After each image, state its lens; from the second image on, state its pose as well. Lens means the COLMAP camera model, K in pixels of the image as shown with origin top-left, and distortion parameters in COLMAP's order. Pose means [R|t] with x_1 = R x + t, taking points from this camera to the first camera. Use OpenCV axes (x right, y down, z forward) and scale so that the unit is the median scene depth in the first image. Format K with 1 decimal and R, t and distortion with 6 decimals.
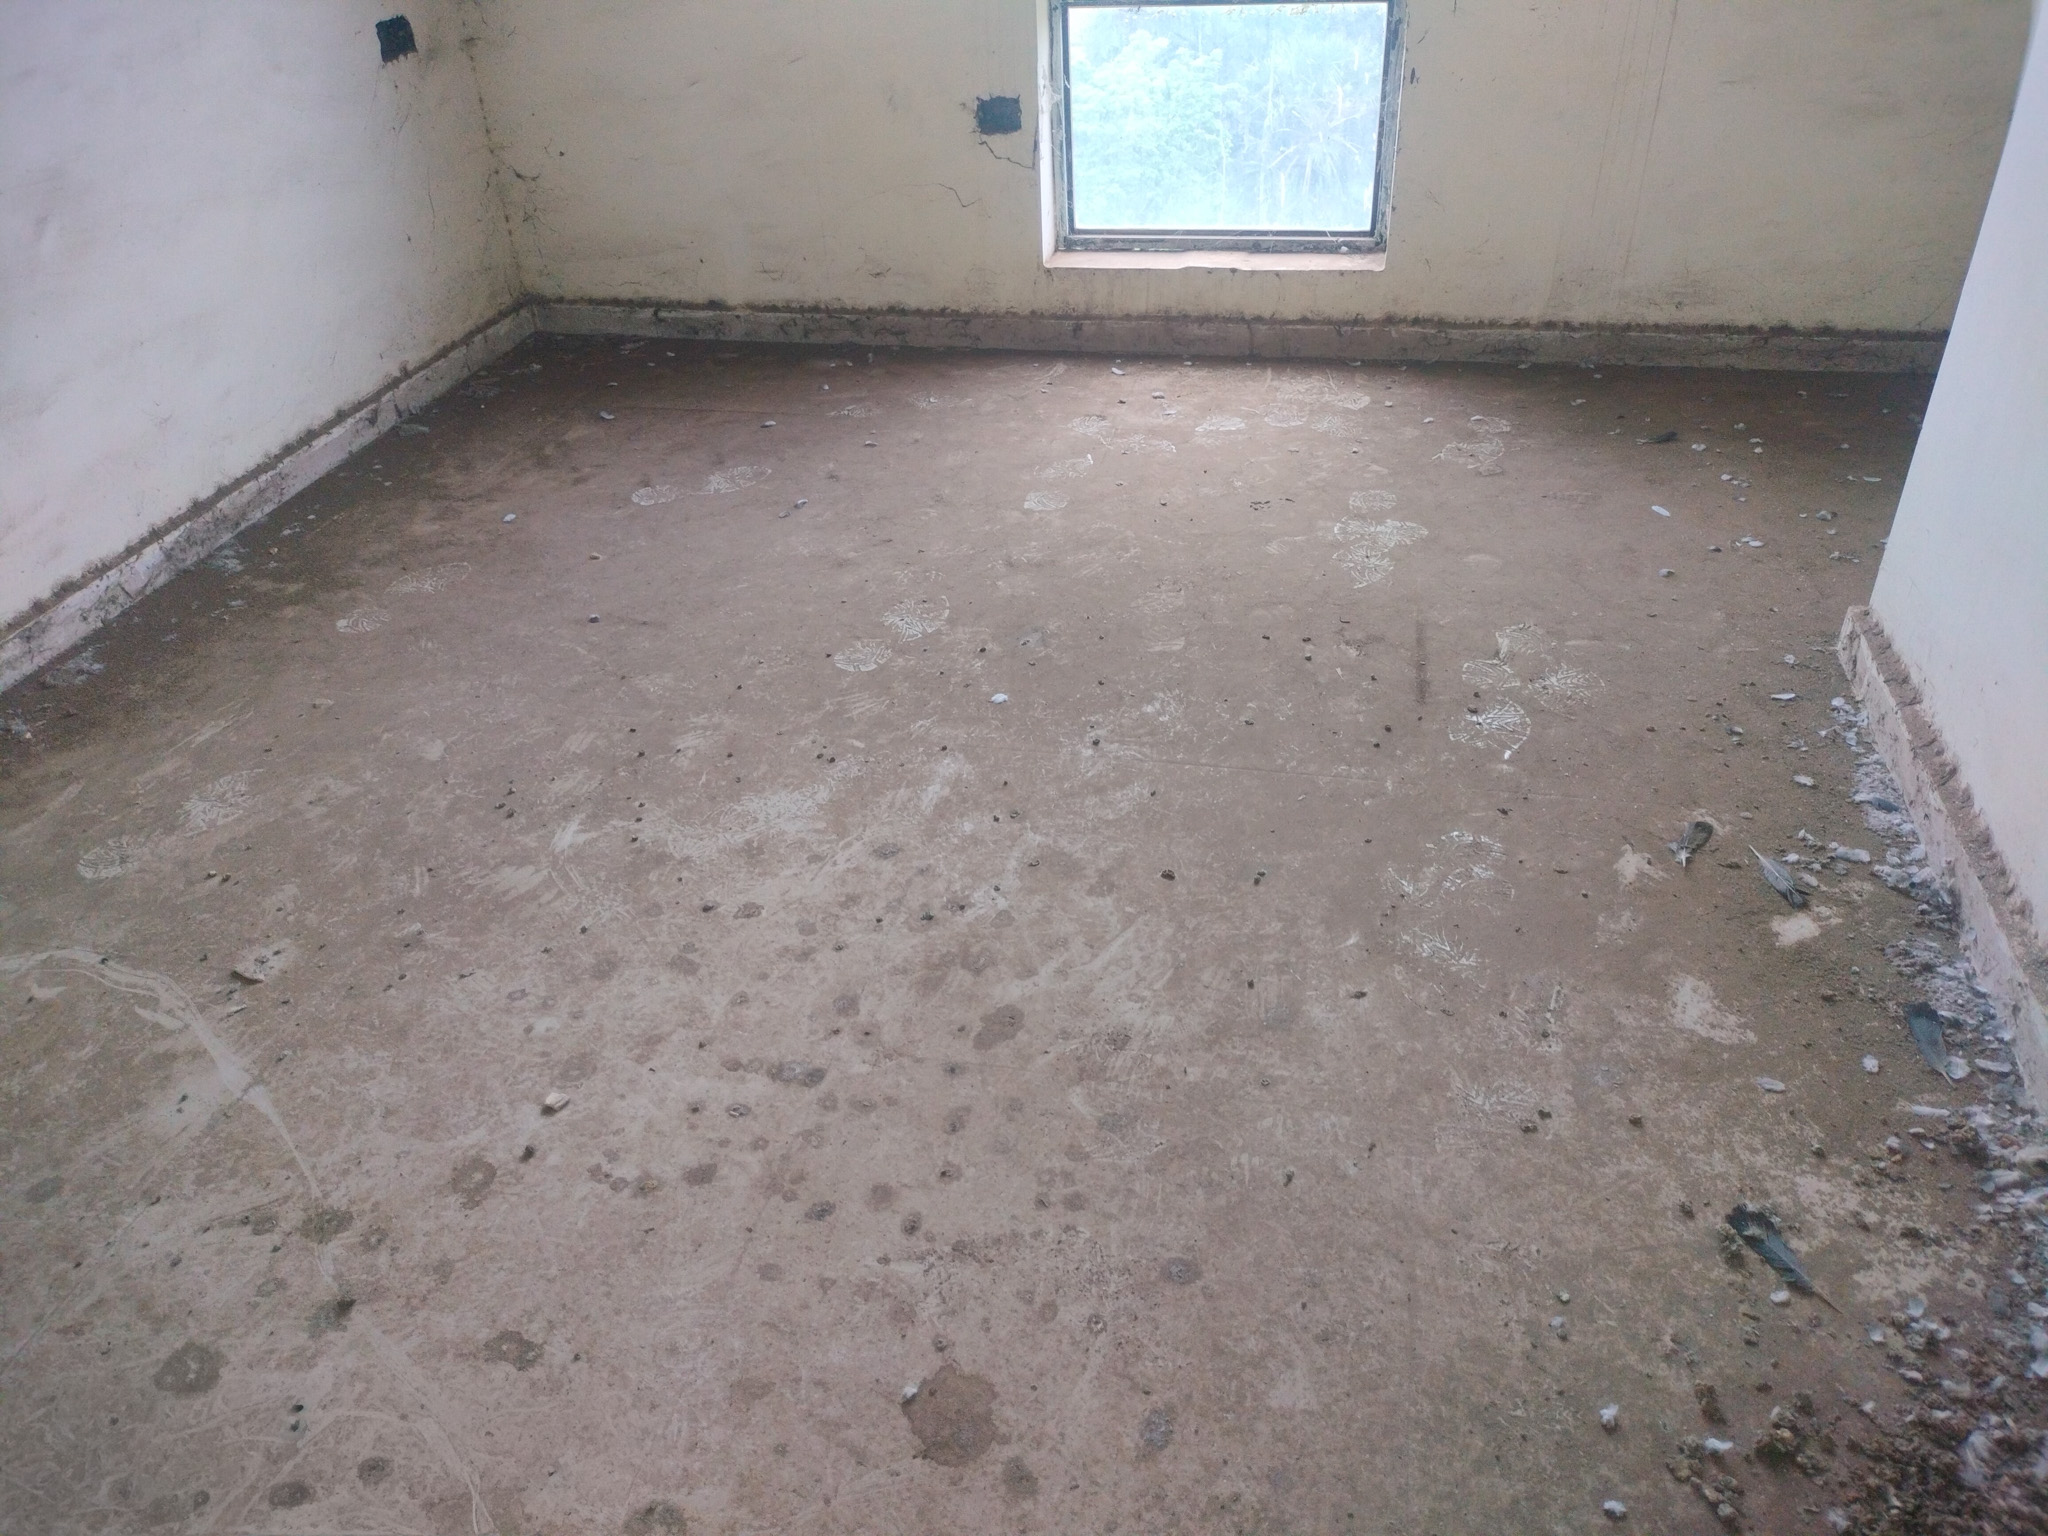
lens RADIAL K [[1523.7, 0, 1012.8], [0, 1523.7, 780.0], [0, 0, 1]] dist [0.060722, -0.114147]
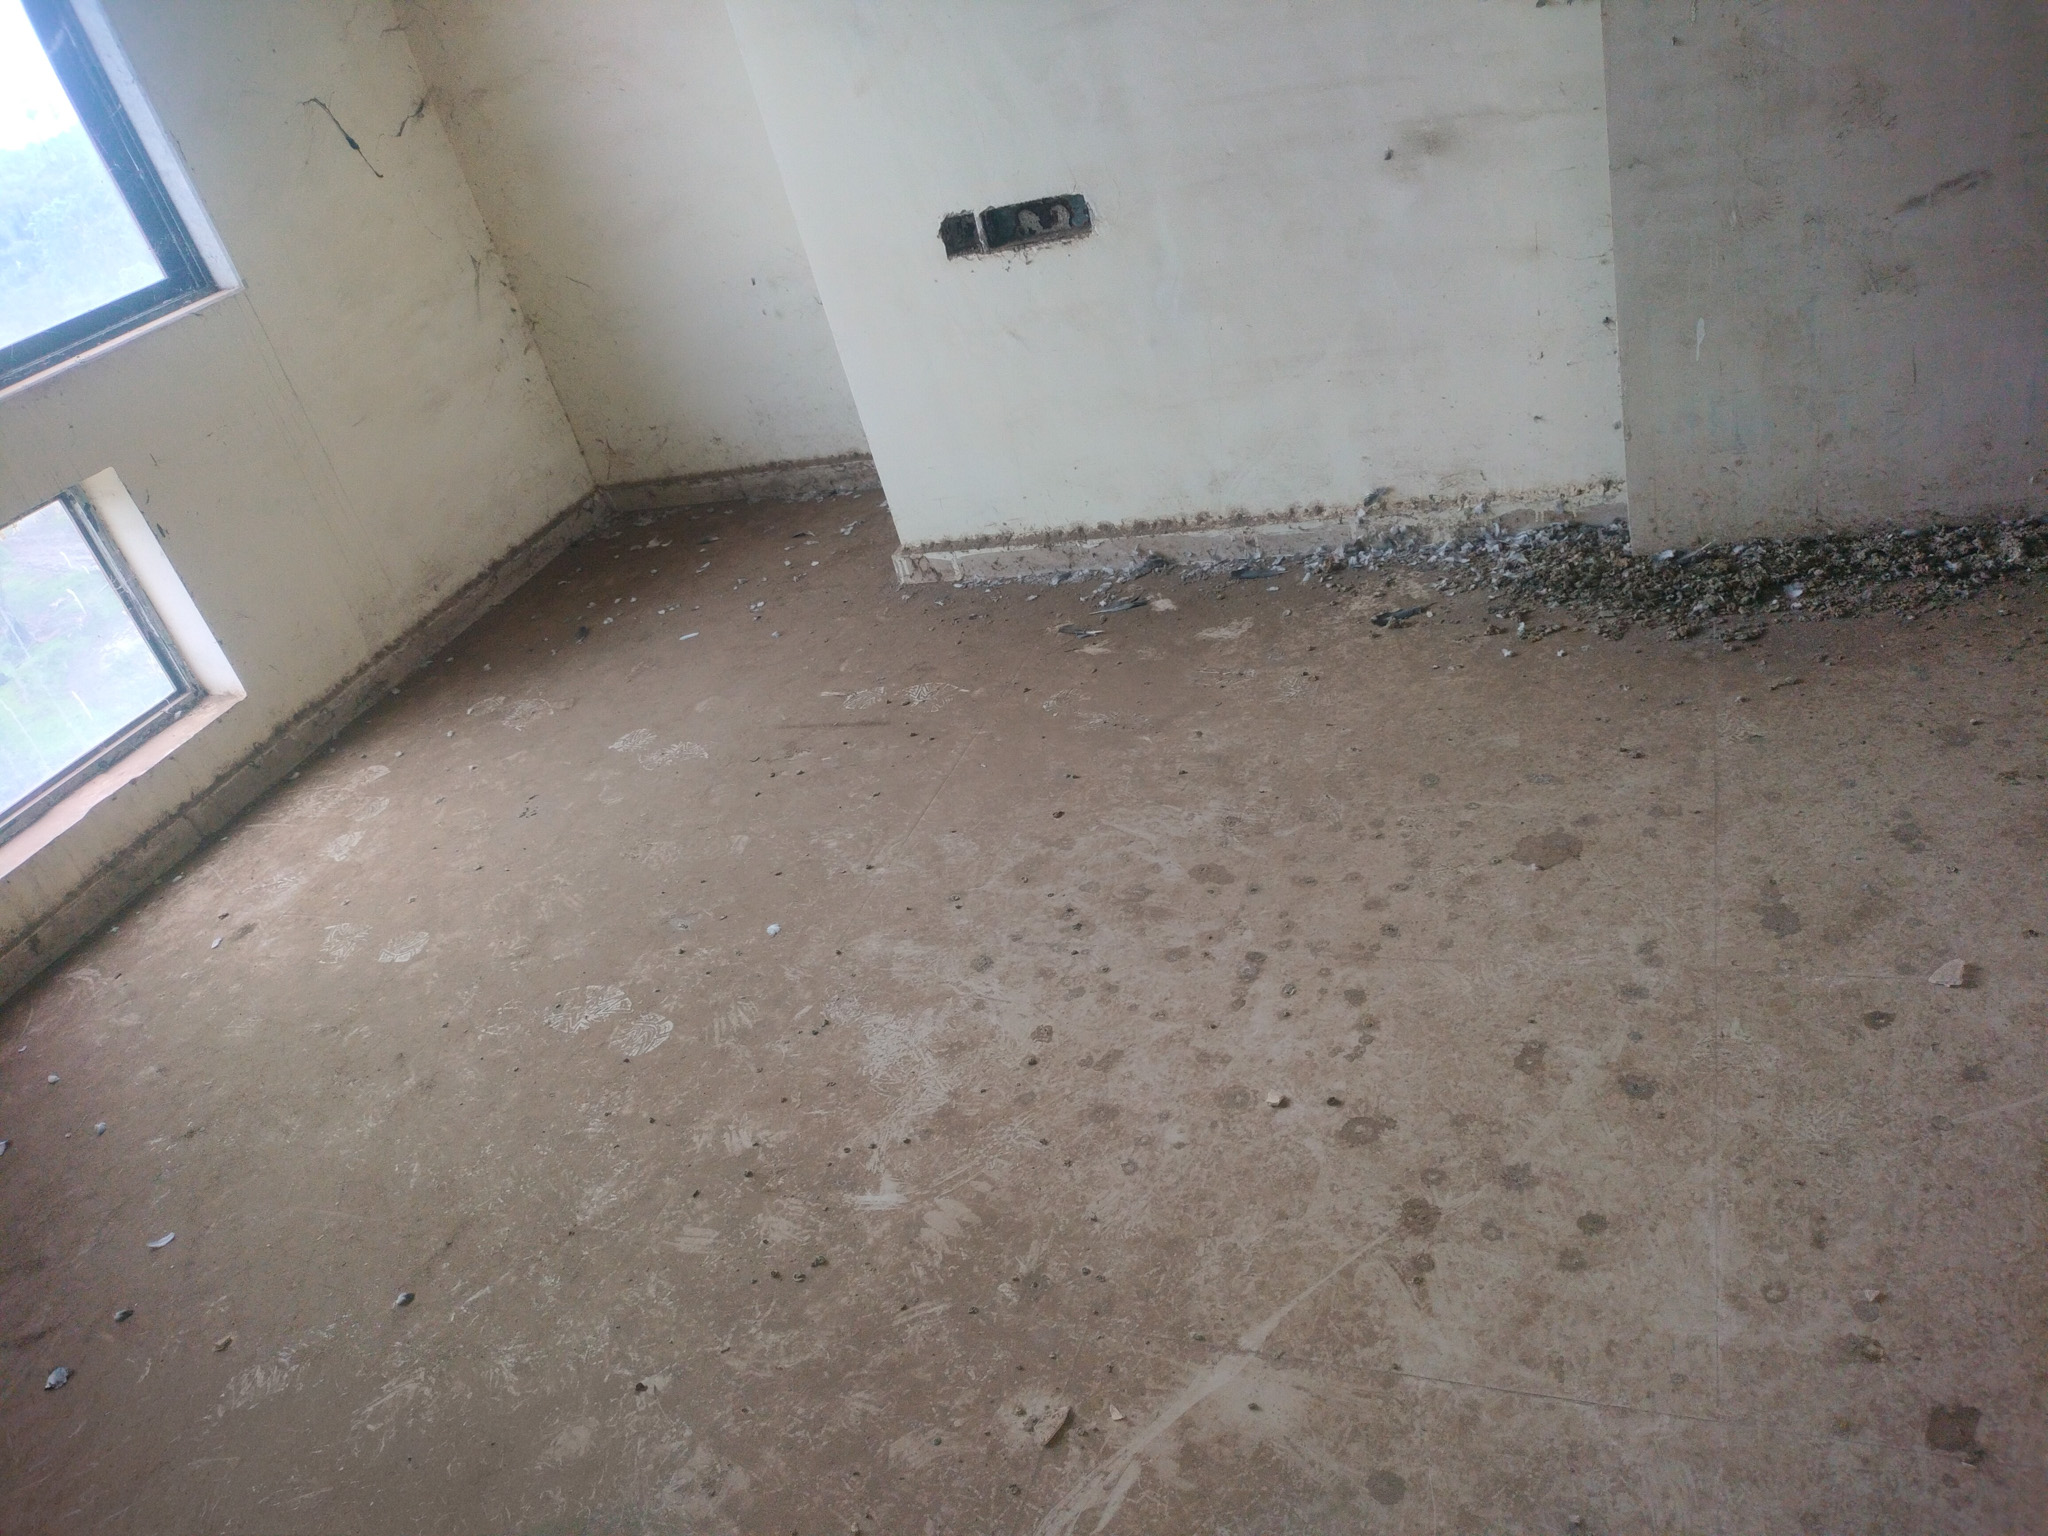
lens RADIAL K [[1523.7, 0, 1012.8], [0, 1523.7, 780.0], [0, 0, 1]] dist [0.060722, -0.114147]
pose [[0.137483, -0.510787, 0.848643, -0.869815], [0.734633, 0.627275, 0.258536, -0.281883], [-0.664389, 0.587897, 0.461481, 0.341951]]
